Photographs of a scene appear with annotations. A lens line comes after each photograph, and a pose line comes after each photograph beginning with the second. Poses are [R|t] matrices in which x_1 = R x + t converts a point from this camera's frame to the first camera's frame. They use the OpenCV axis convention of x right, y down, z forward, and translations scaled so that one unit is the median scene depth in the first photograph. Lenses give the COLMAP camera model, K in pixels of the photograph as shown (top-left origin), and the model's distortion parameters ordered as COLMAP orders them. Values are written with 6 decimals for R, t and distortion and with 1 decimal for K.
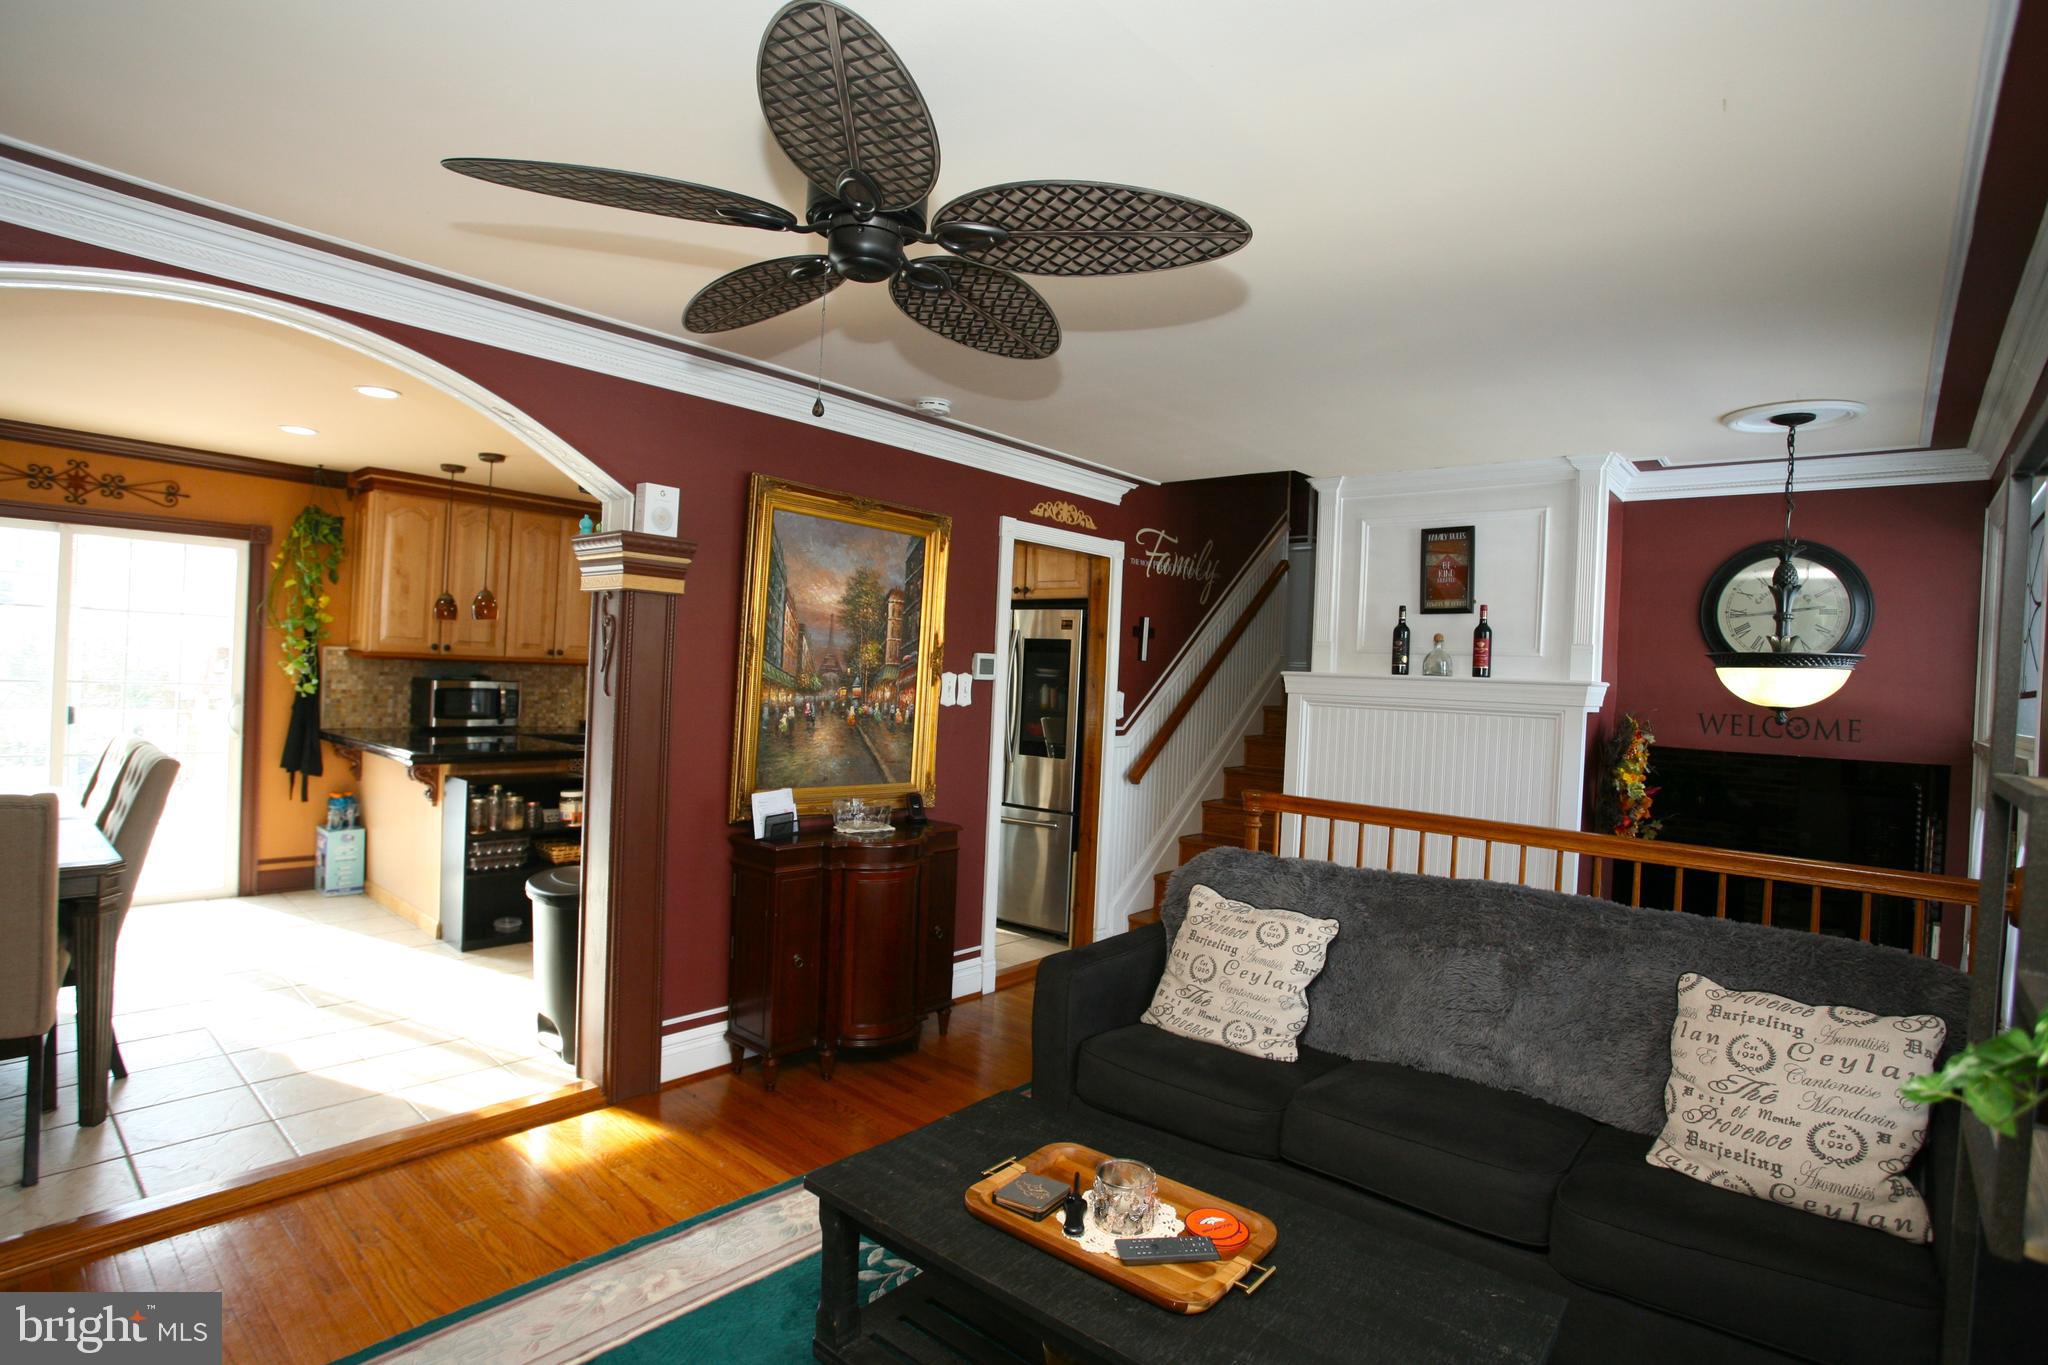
lens RADIAL K [[1010.0, 0, 1024.0], [0, 1010.0, 682.5], [0, 0, 1]] dist [-0.081349, 0.037521]
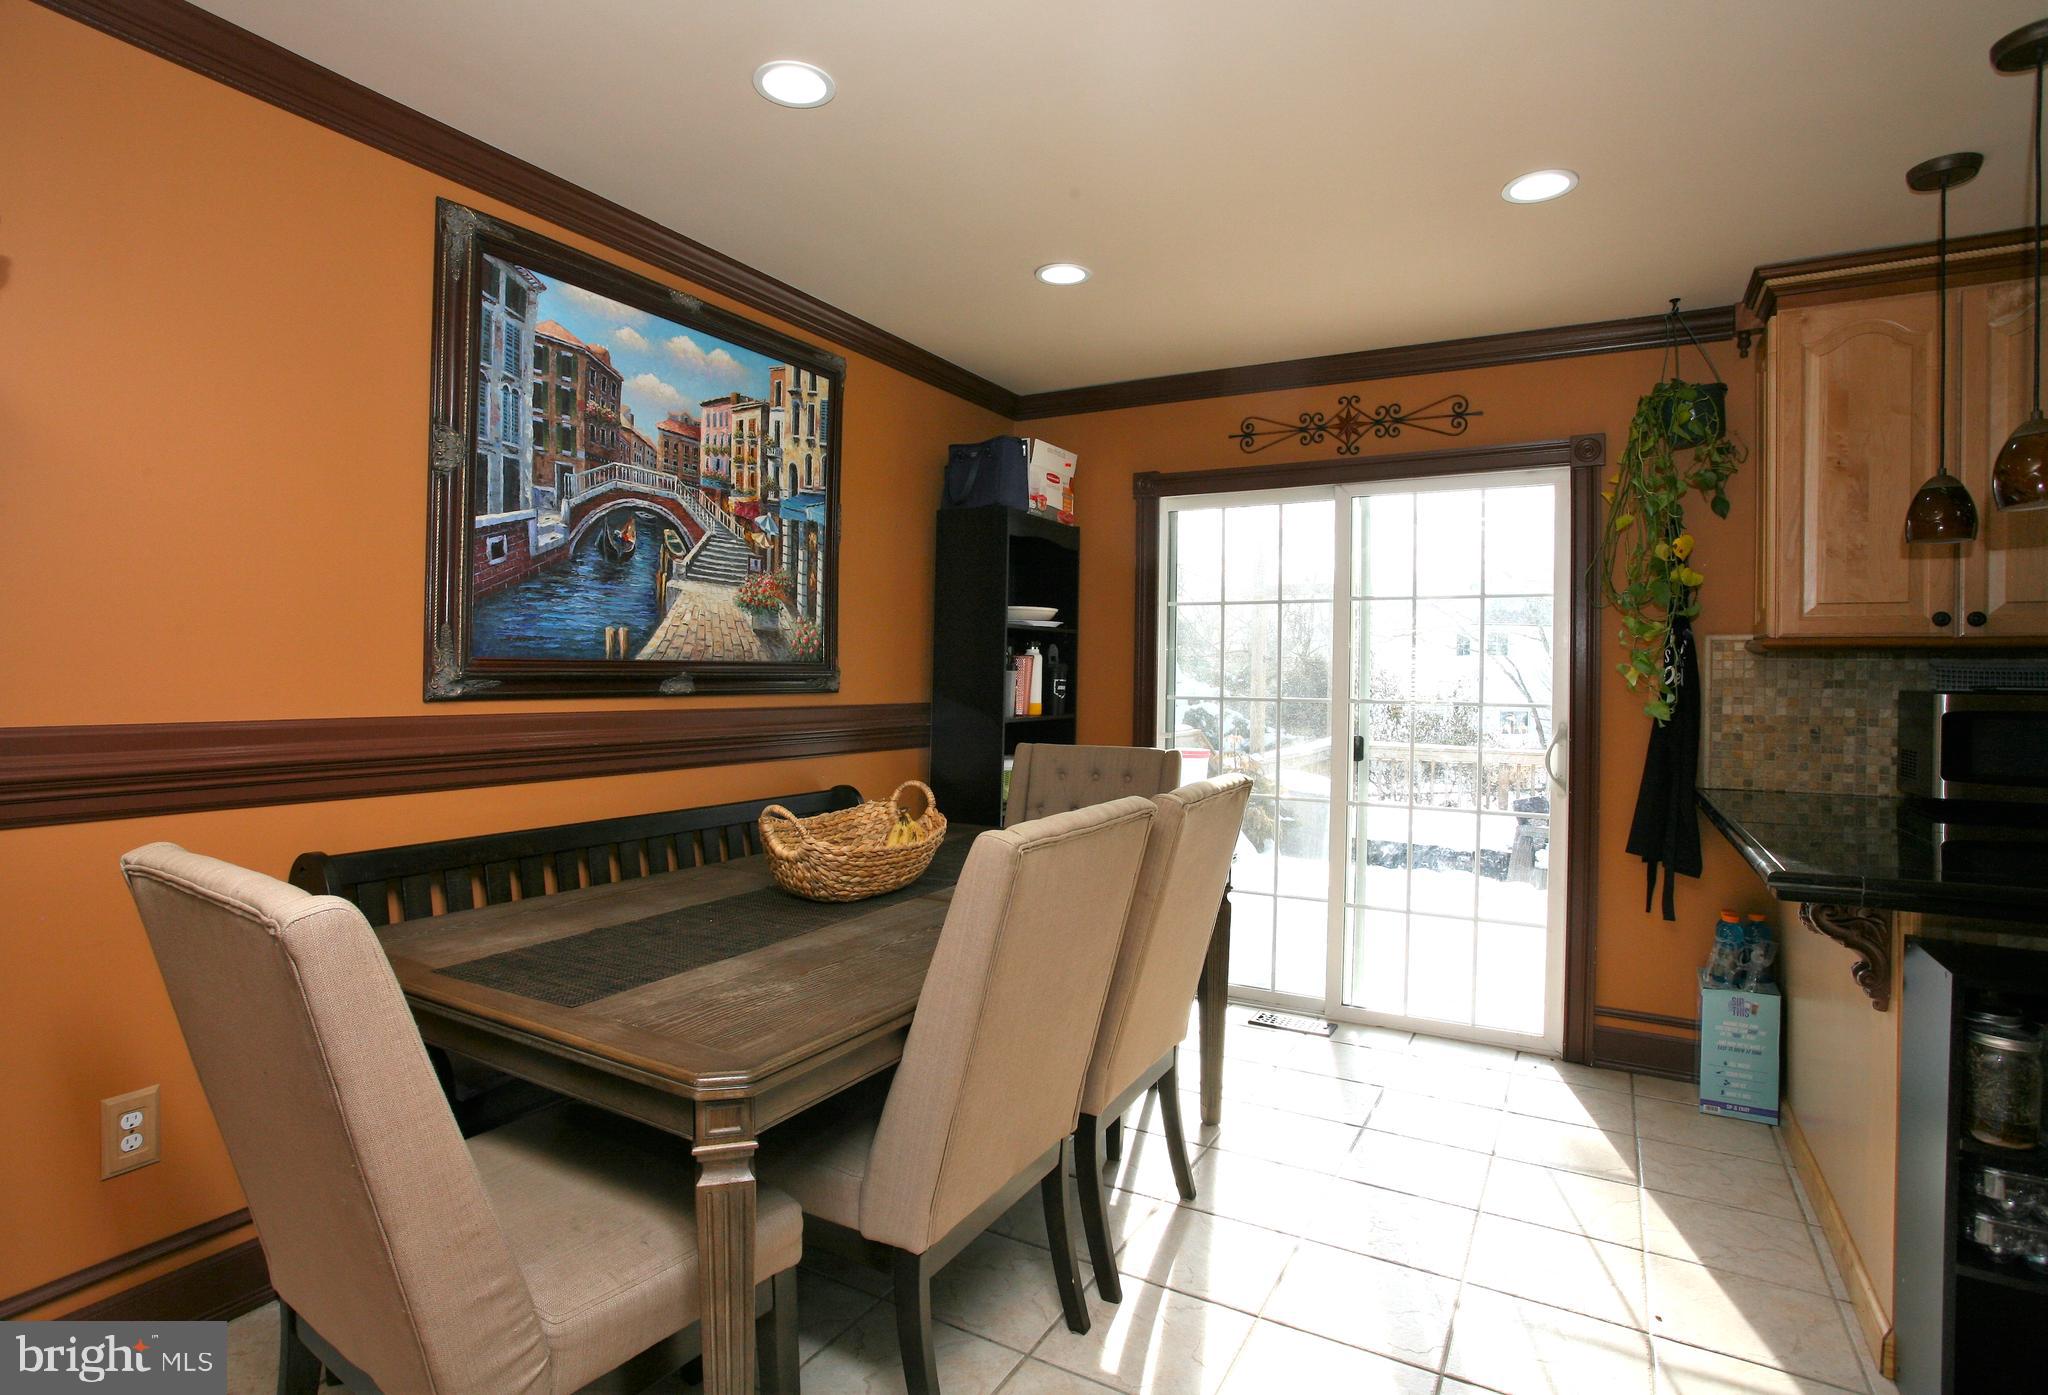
lens RADIAL K [[1024.3, 0, 1021.5], [0, 1024.3, 679.4], [0, 0, 1]] dist [-0.027846, 0.000306]
pose [[0.200639, -0.041643, -0.978780, -0.248225], [-0.009843, 0.998960, -0.044520, 0.016085], [0.979616, 0.018566, 0.200020, 0.522451]]
